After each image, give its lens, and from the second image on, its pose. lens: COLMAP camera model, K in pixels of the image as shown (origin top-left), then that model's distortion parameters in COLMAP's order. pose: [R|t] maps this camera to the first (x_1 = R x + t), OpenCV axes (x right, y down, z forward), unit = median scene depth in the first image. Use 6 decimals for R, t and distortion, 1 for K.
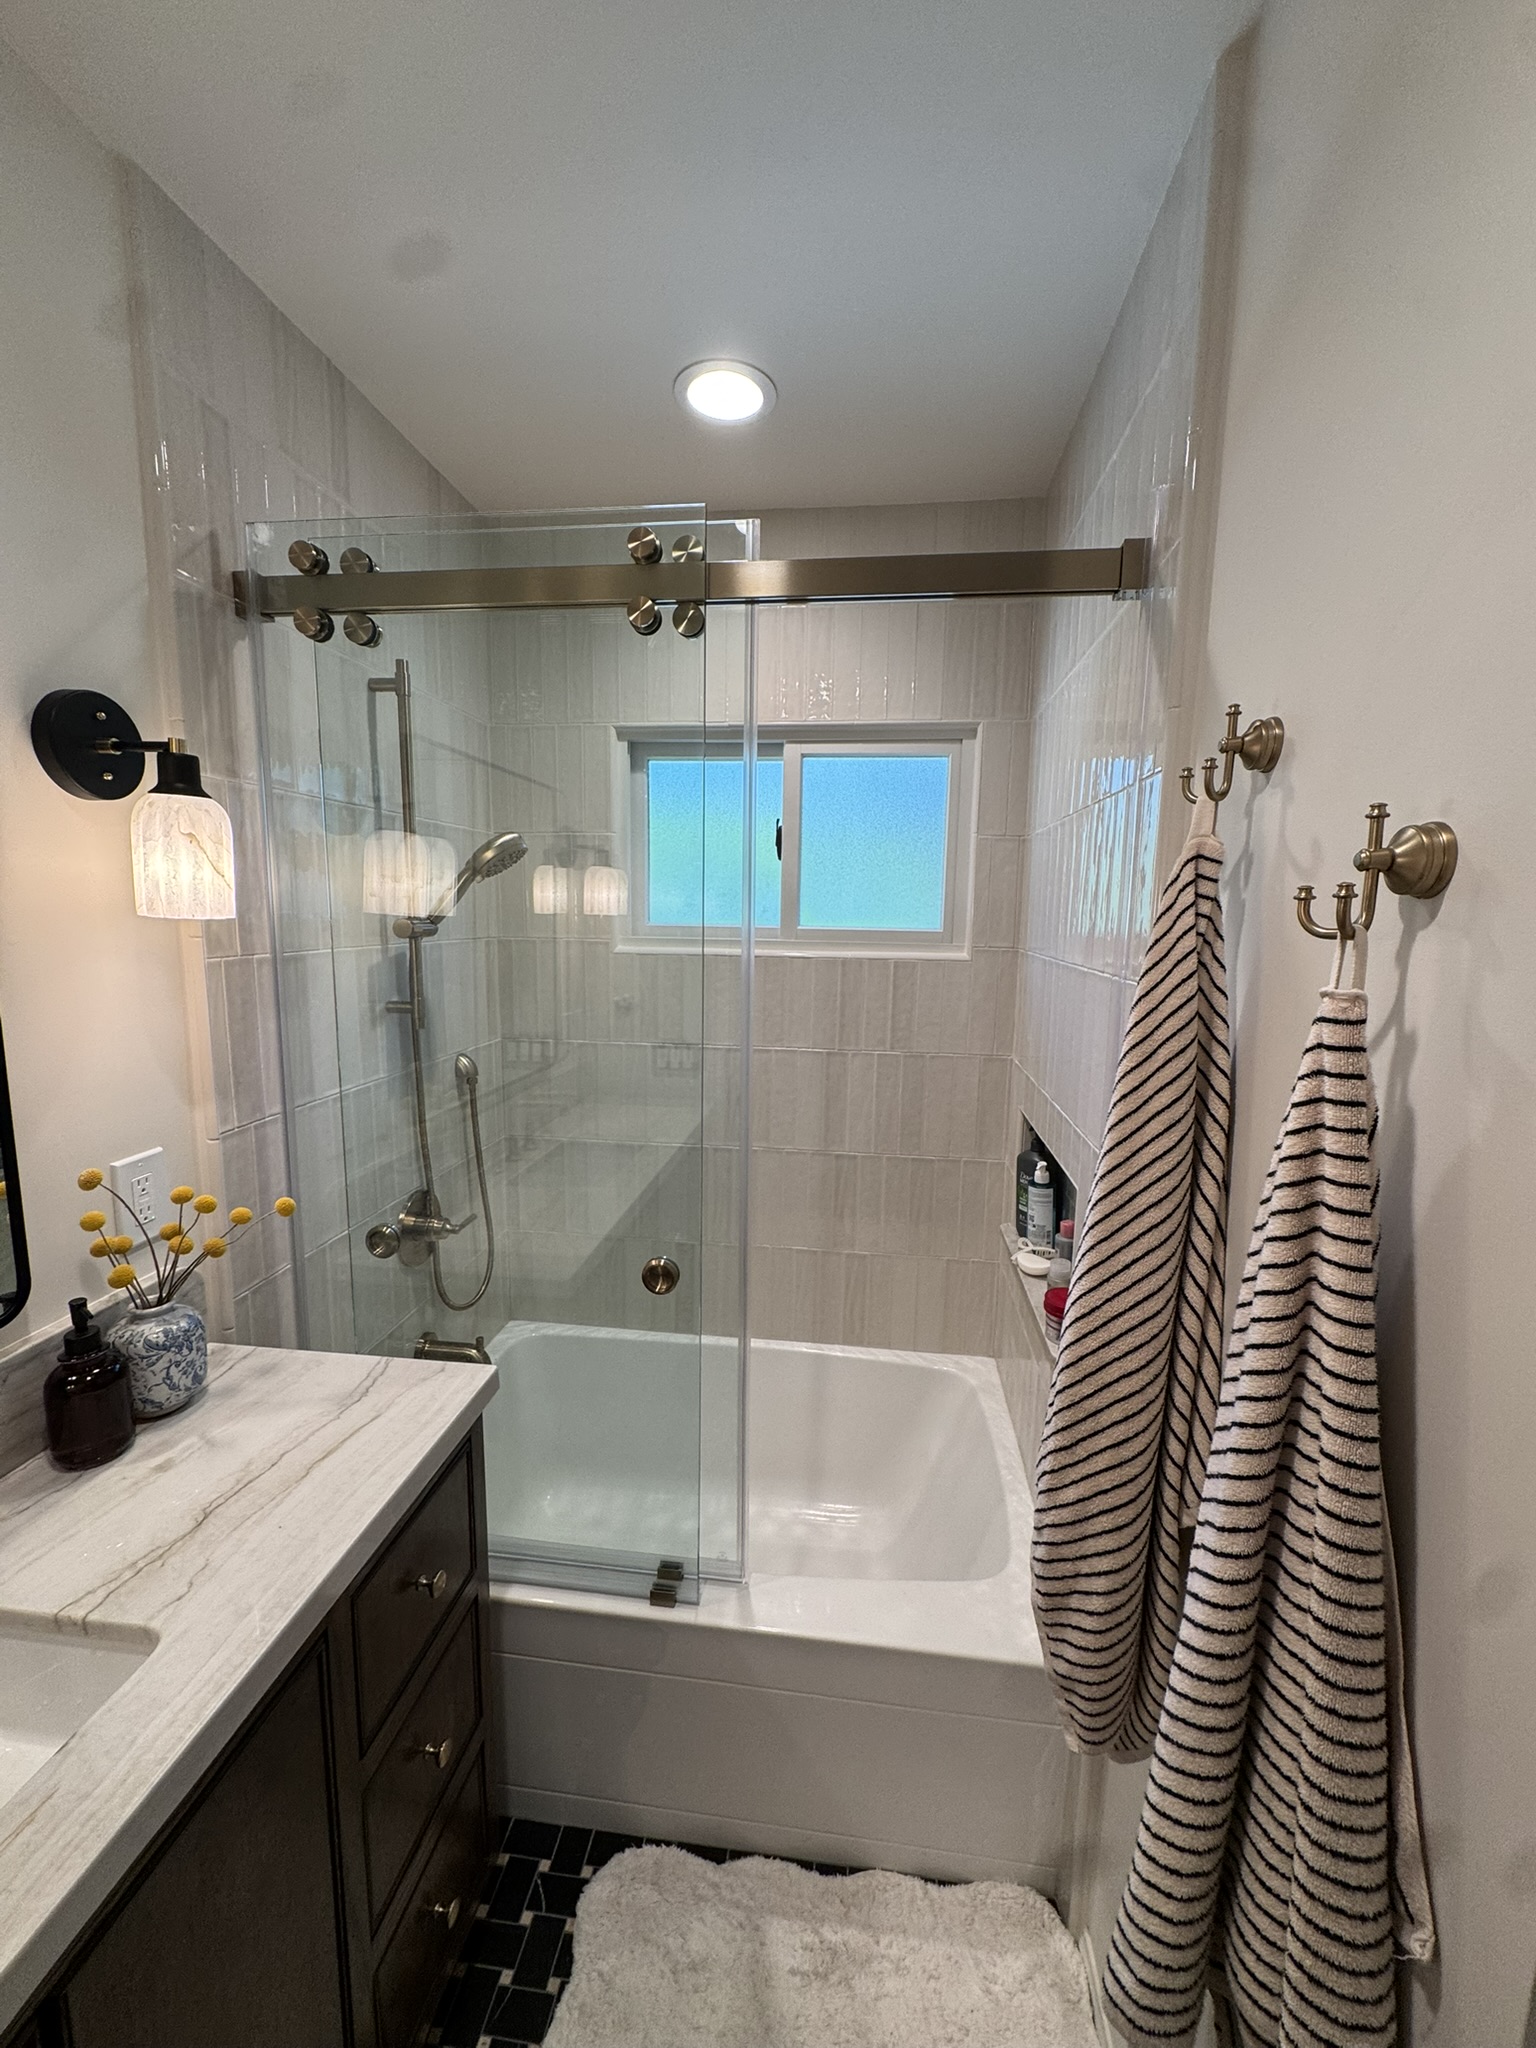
lens RADIAL K [[816.3, 0, 772.4], [0, 816.3, 1024.7], [0, 0, 1]] dist [-0.003341, 0.000104]
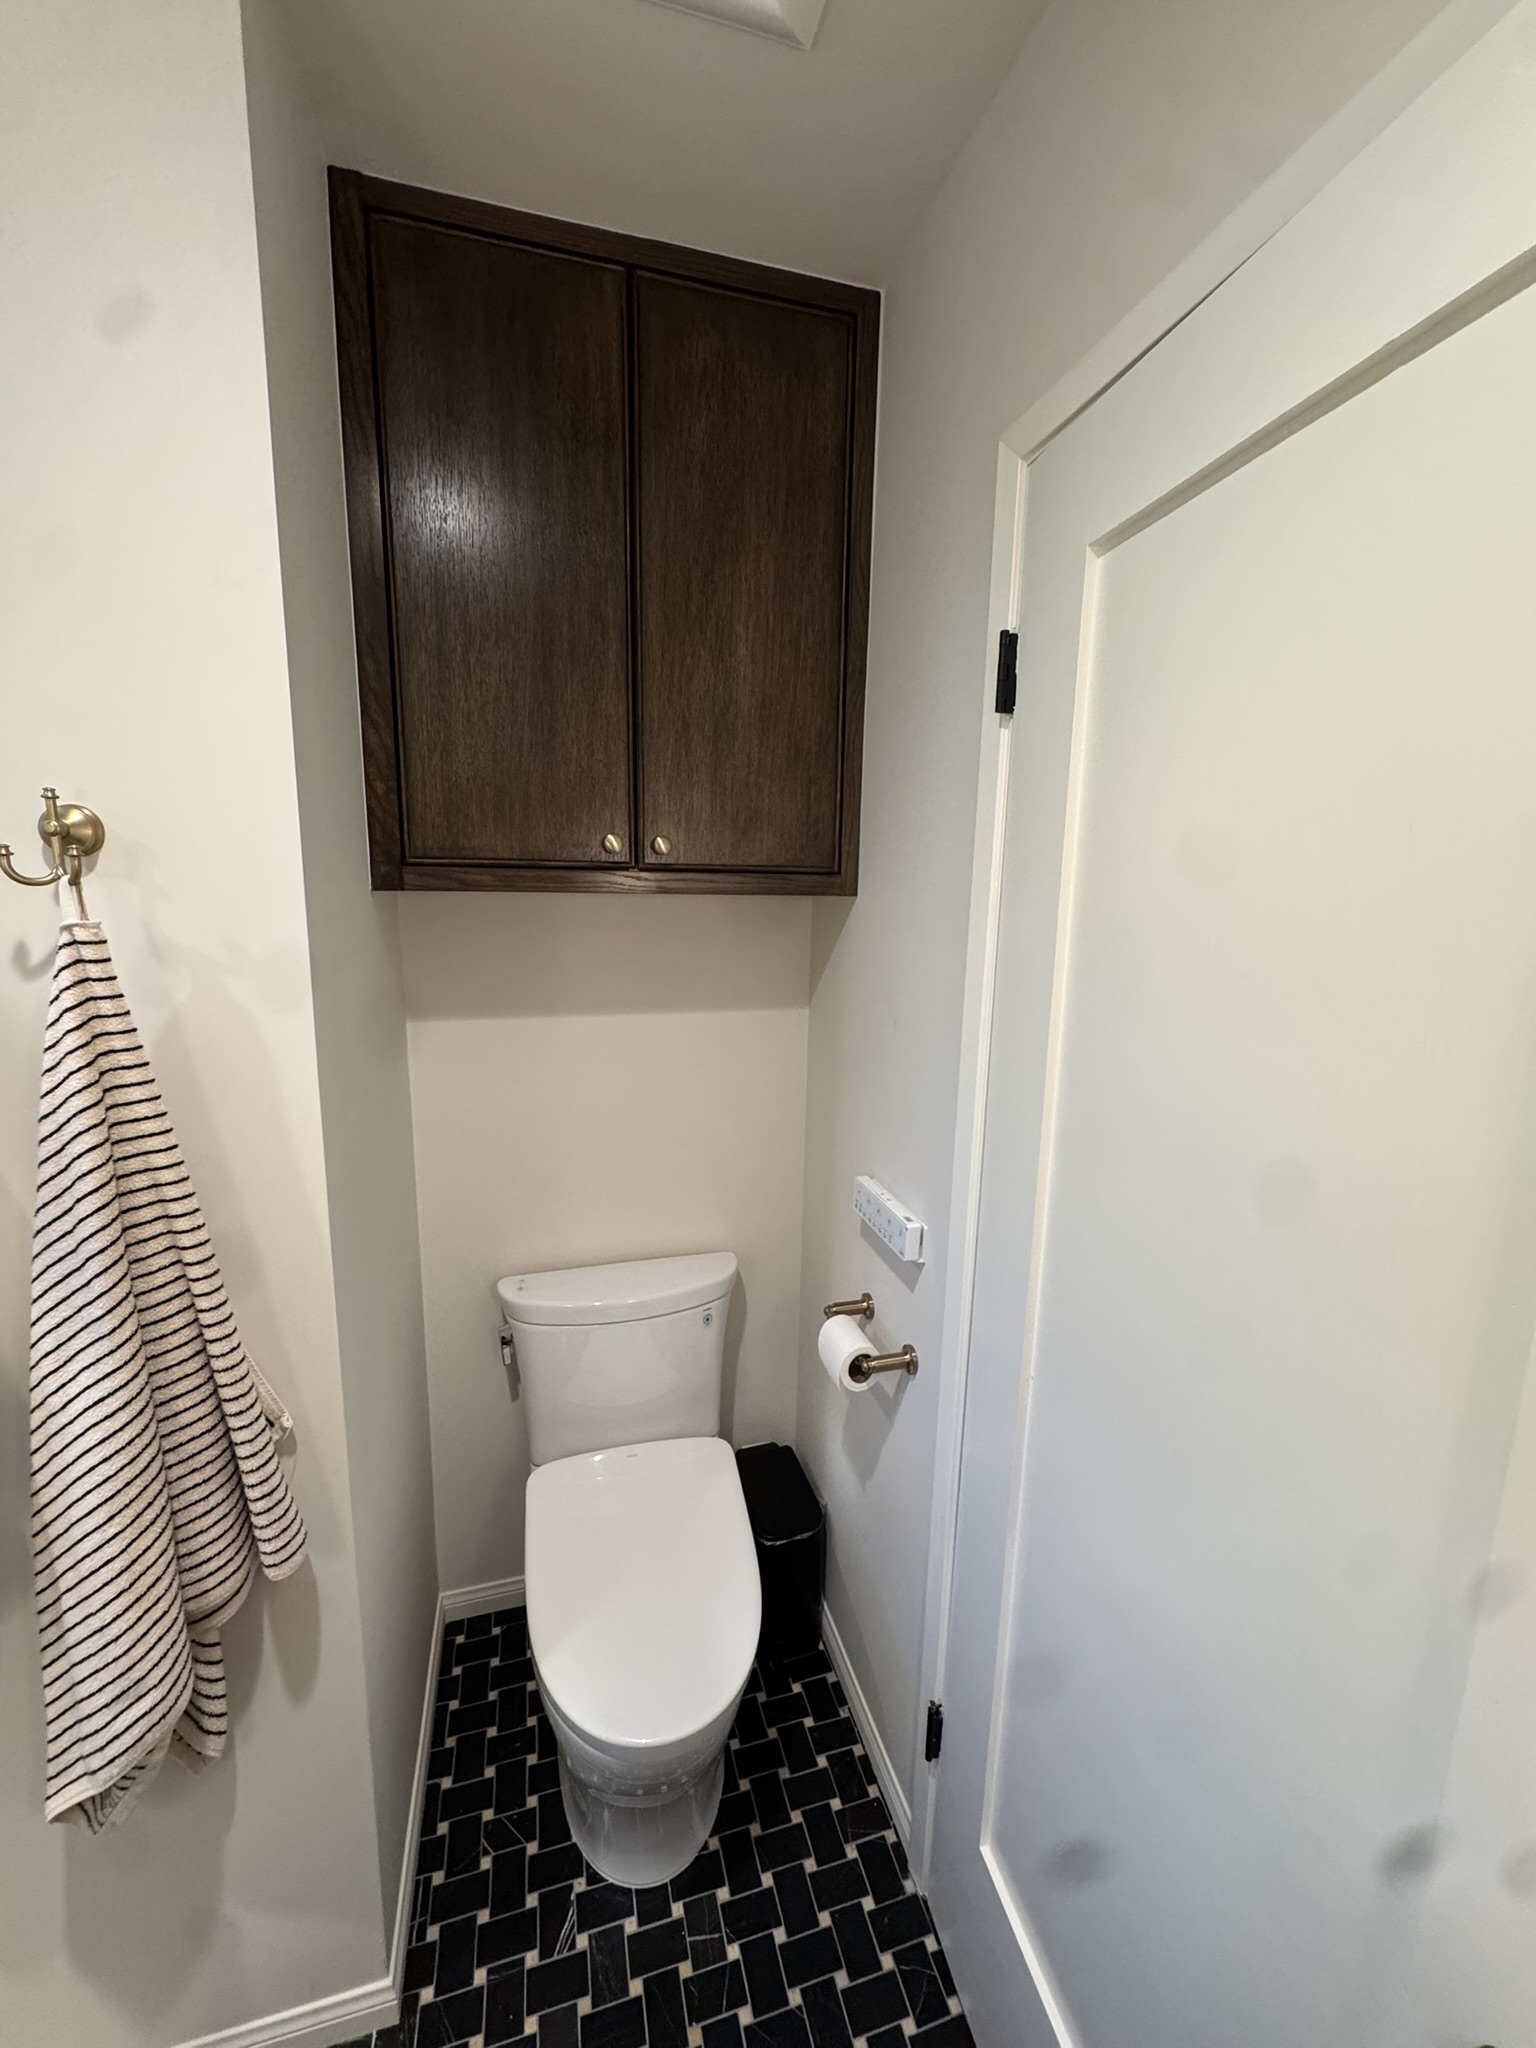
lens RADIAL K [[816.3, 0, 772.4], [0, 816.3, 1024.7], [0, 0, 1]] dist [-0.003341, 0.000104]
pose [[-0.389134, -0.185851, 0.902238, -0.443241], [0.101028, 0.964918, 0.242335, -0.037122], [-0.915624, 0.185452, -0.356707, 0.177037]]
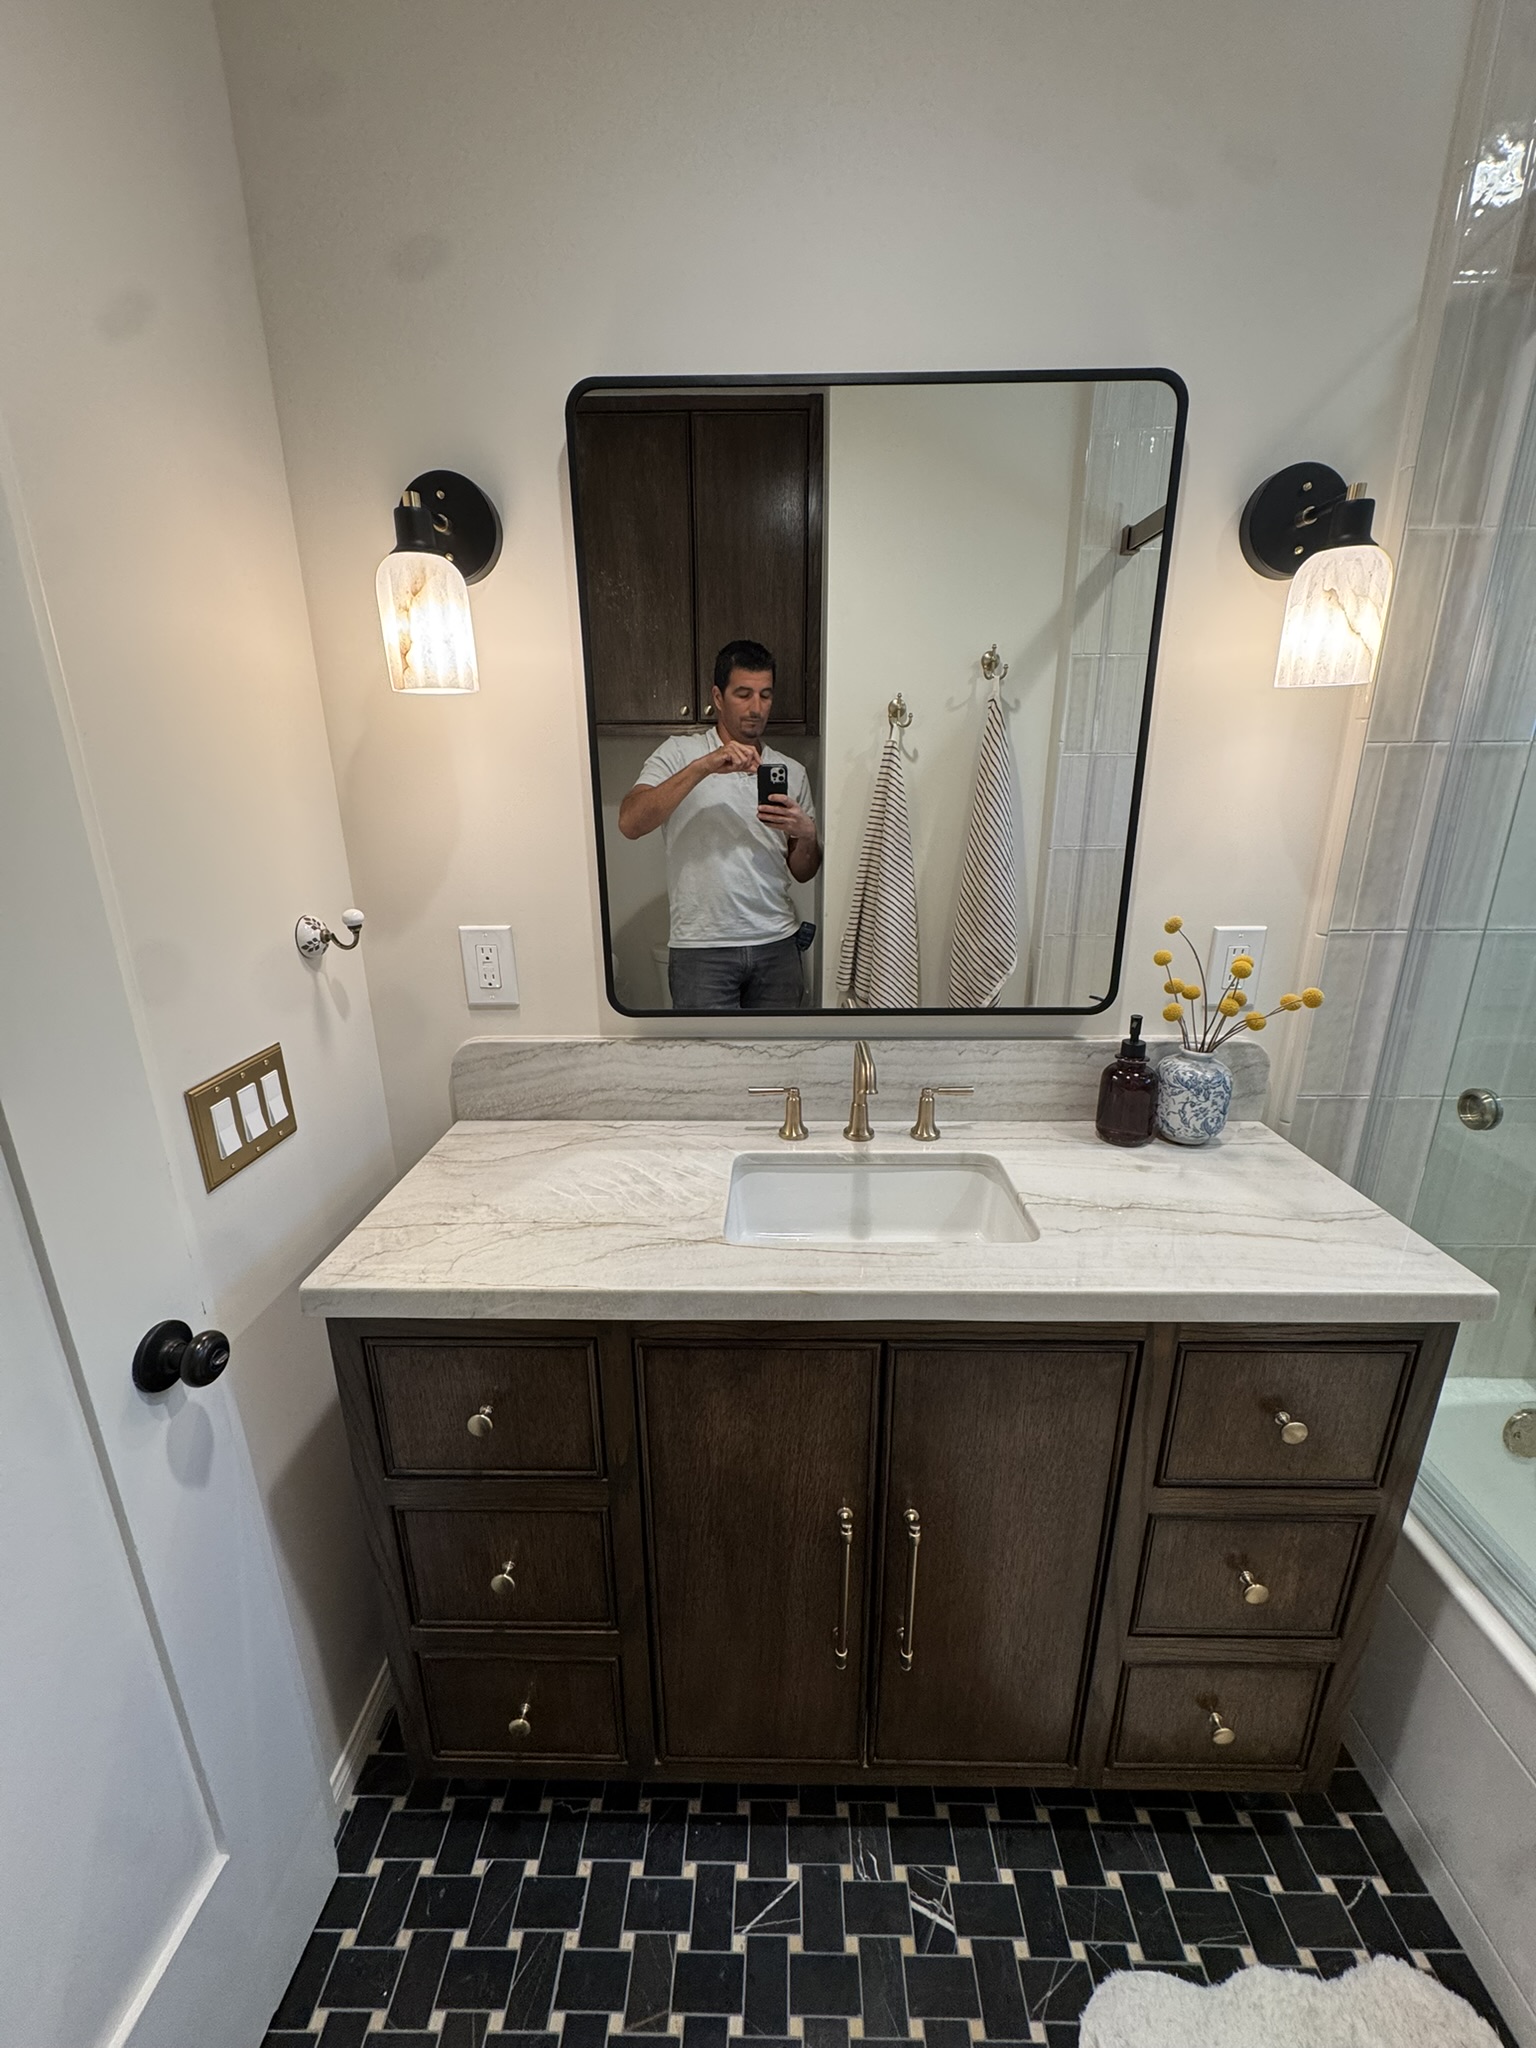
lens RADIAL K [[812.2, 0, 773.7], [0, 812.2, 1025.4], [0, 0, 1]] dist [-0.003468, 0.000585]
pose [[0.104599, 0.271031, -0.956871, 0.201239], [-0.132923, 0.957326, 0.256630, 0.074380], [0.985591, 0.100347, 0.136162, 0.196632]]
